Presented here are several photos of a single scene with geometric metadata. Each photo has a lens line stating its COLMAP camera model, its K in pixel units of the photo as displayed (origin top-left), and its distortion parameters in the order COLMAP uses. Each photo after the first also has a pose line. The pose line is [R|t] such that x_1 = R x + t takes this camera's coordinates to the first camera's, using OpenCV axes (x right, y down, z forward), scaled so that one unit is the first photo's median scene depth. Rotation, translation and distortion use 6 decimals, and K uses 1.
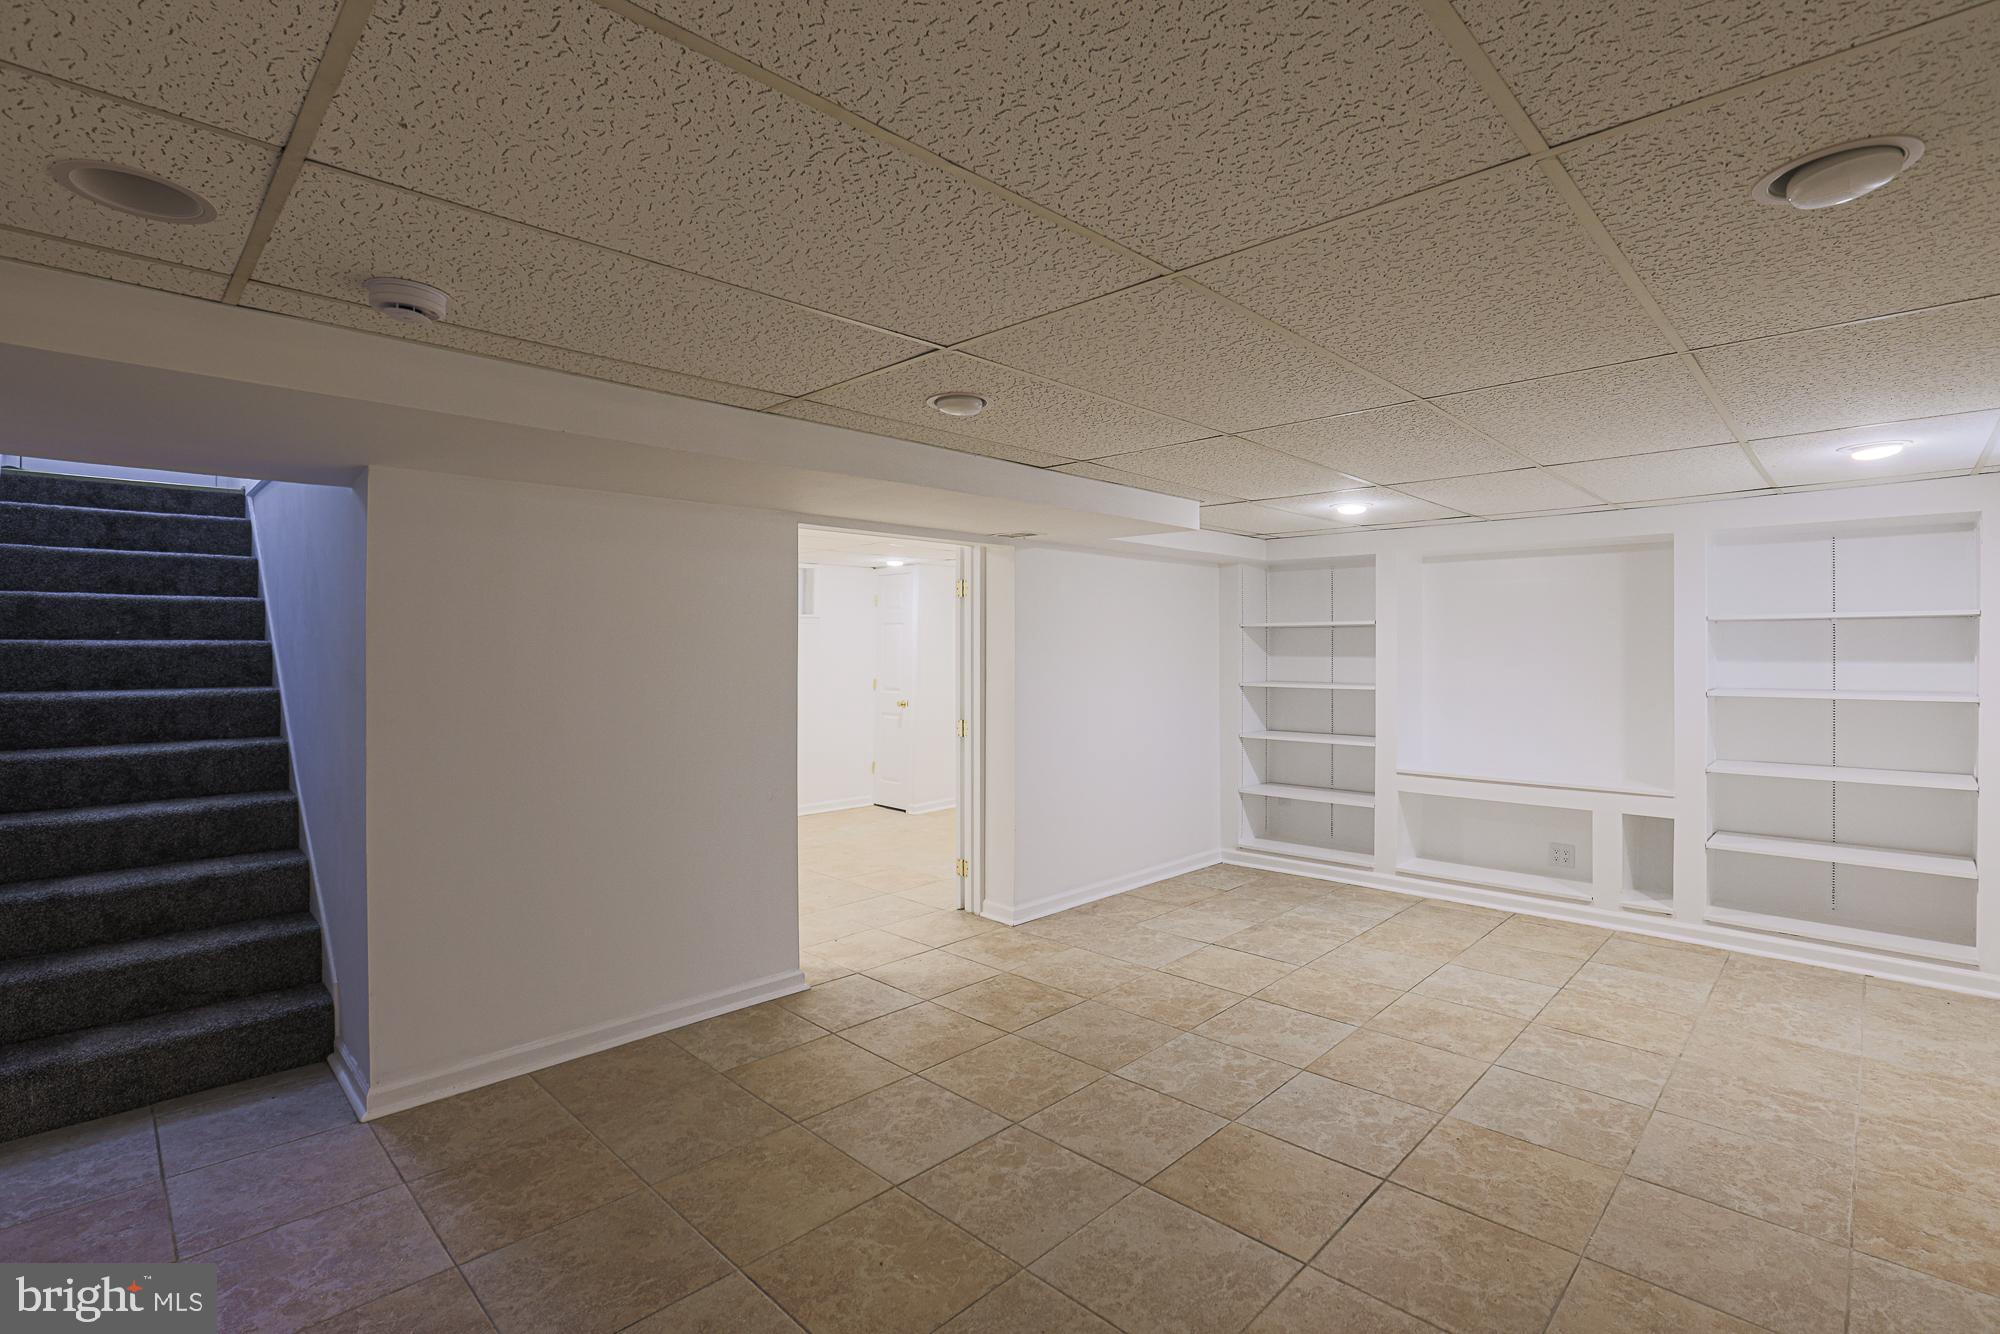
lens RADIAL K [[956.7, 0, 1037.0], [0, 956.7, 646.8], [0, 0, 1]] dist [-0.051115, 0.020865]
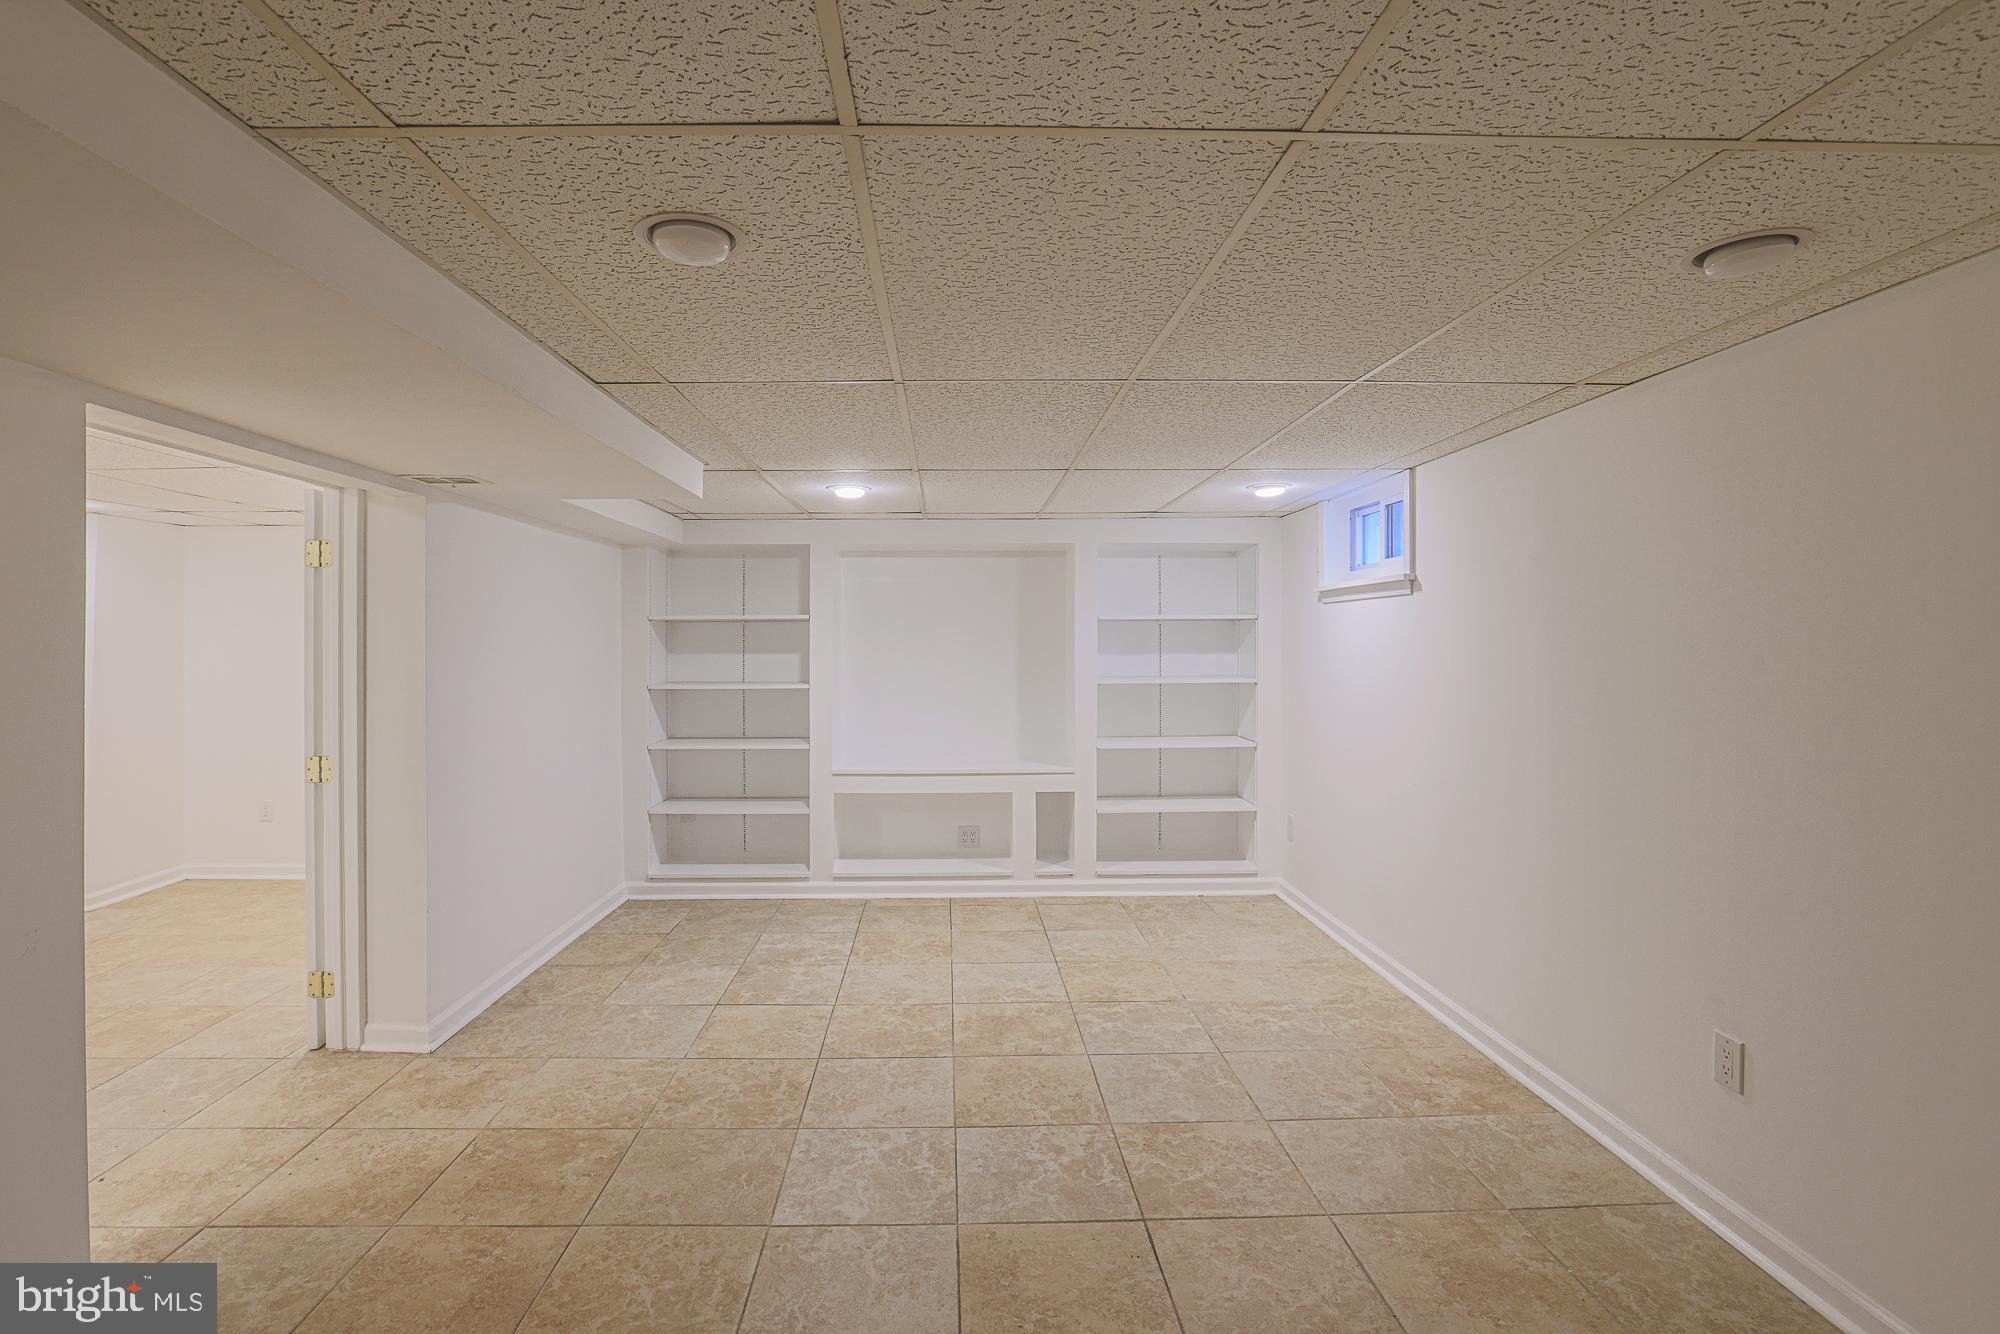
lens RADIAL K [[934.1, 0, 1000.2], [0, 934.1, 652.0], [0, 0, 1]] dist [-0.069504, 0.033227]
pose [[0.705874, -0.008942, 0.708281, -0.274670], [0.001535, 0.999937, 0.011094, -0.001743], [-0.708336, -0.006744, 0.705843, 0.356314]]
